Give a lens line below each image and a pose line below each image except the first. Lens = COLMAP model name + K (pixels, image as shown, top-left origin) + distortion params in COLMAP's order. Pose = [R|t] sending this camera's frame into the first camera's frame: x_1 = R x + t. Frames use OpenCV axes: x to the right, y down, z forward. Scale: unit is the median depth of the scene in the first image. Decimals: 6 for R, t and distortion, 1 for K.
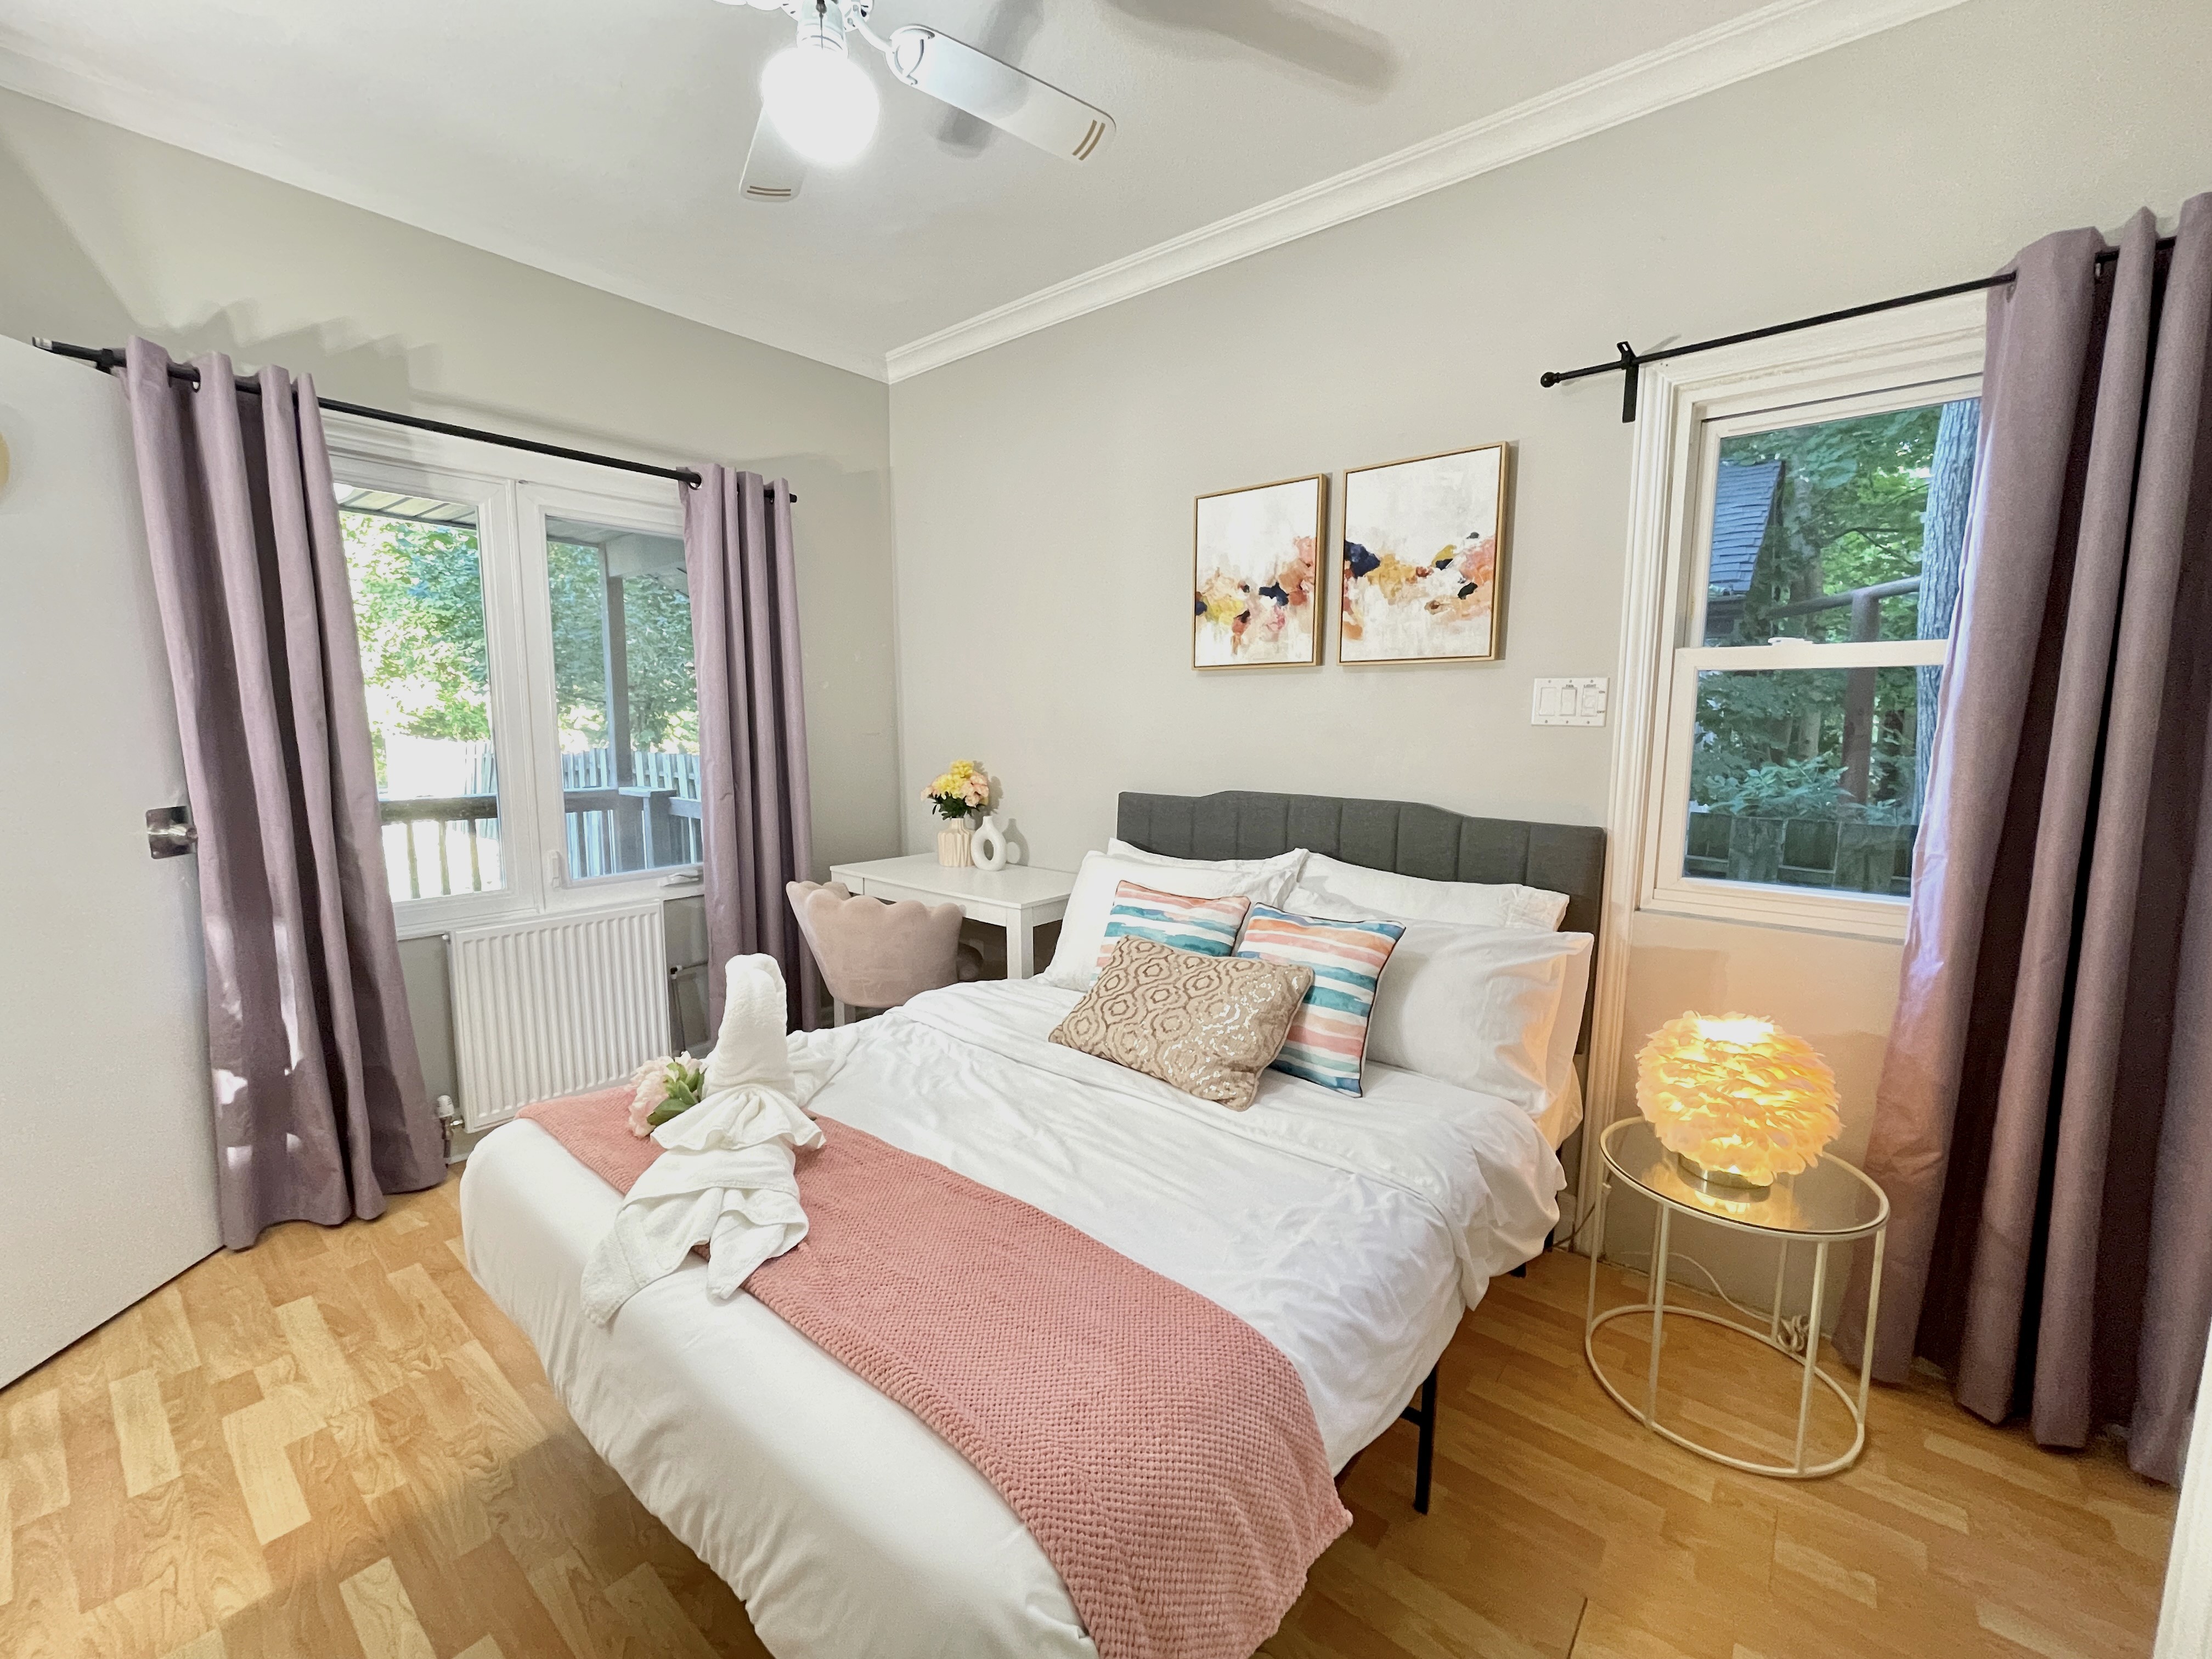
lens RADIAL K [[910.7, 0, 1106.0], [0, 910.7, 829.5], [0, 0, 1]] dist [-0.000894, 0.000006]
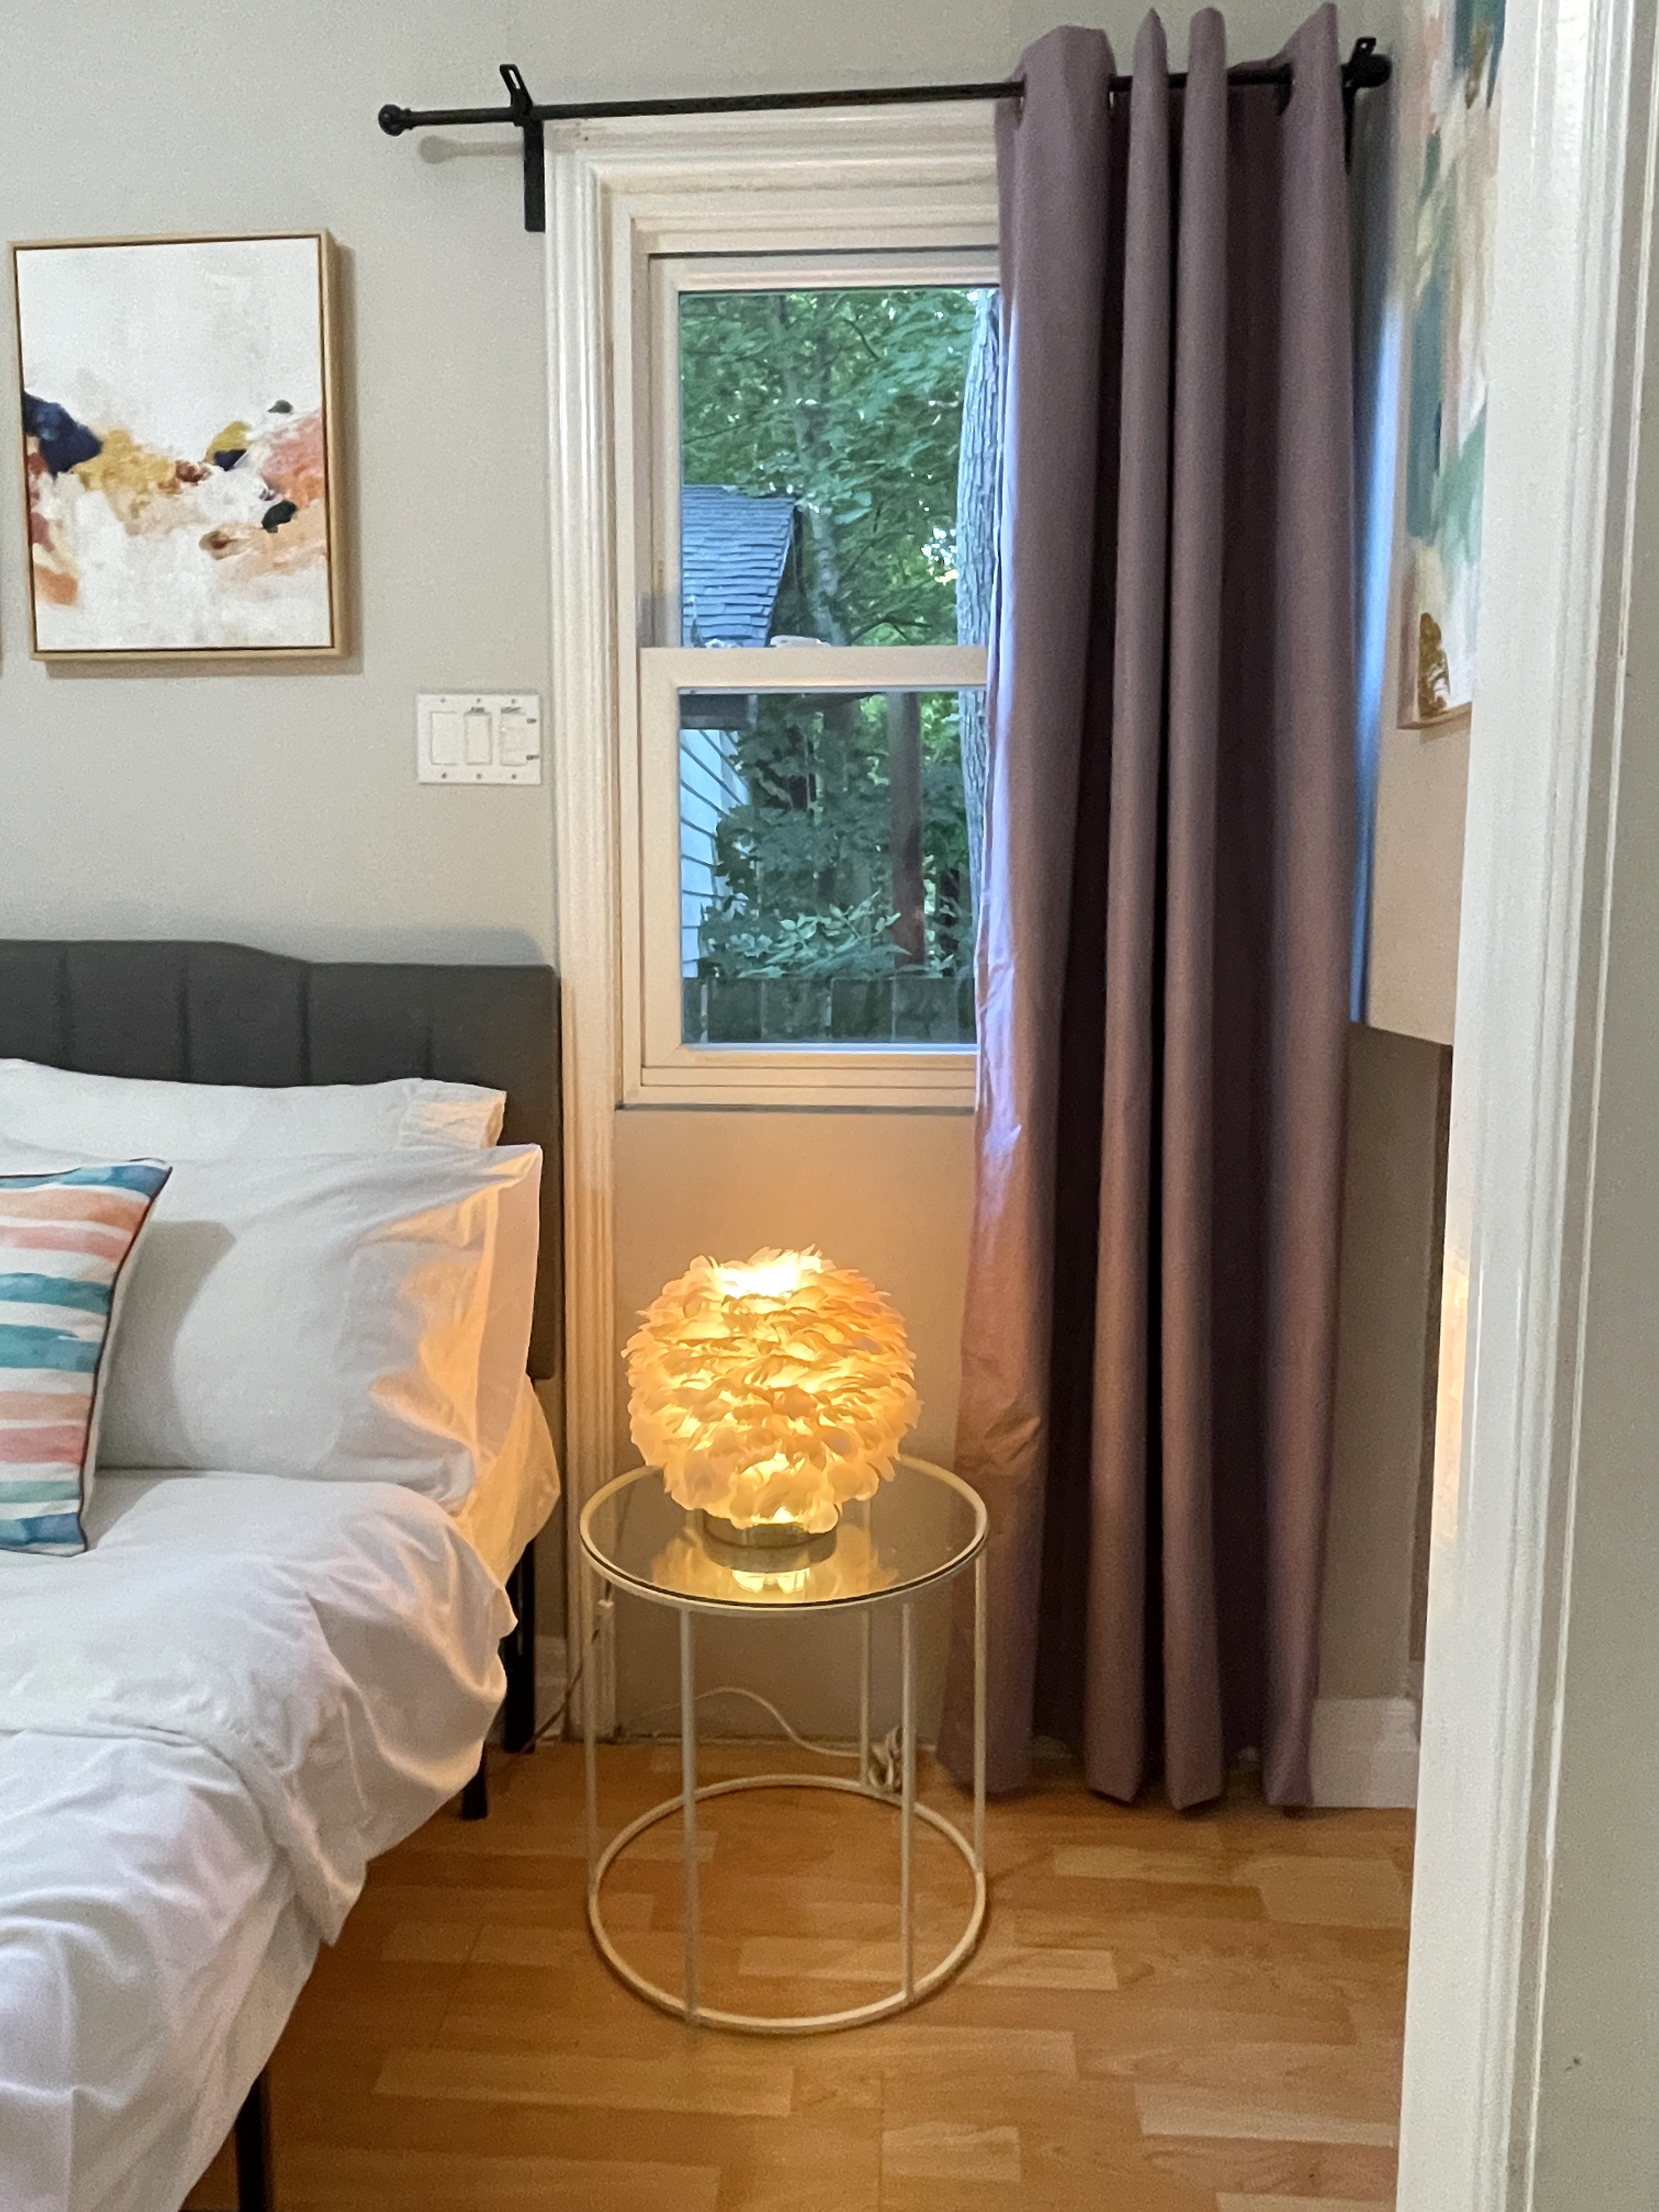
lens RADIAL K [[1475.2, 0, 829.5], [0, 1475.2, 1106.0], [0, 0, 1]] dist [0.046475, -0.079482]
pose [[0.810188, -0.068343, 0.582172, 0.177816], [0.075690, 0.997063, 0.011712, 0.101580], [-0.581262, 0.034575, 0.812981, 0.201029]]
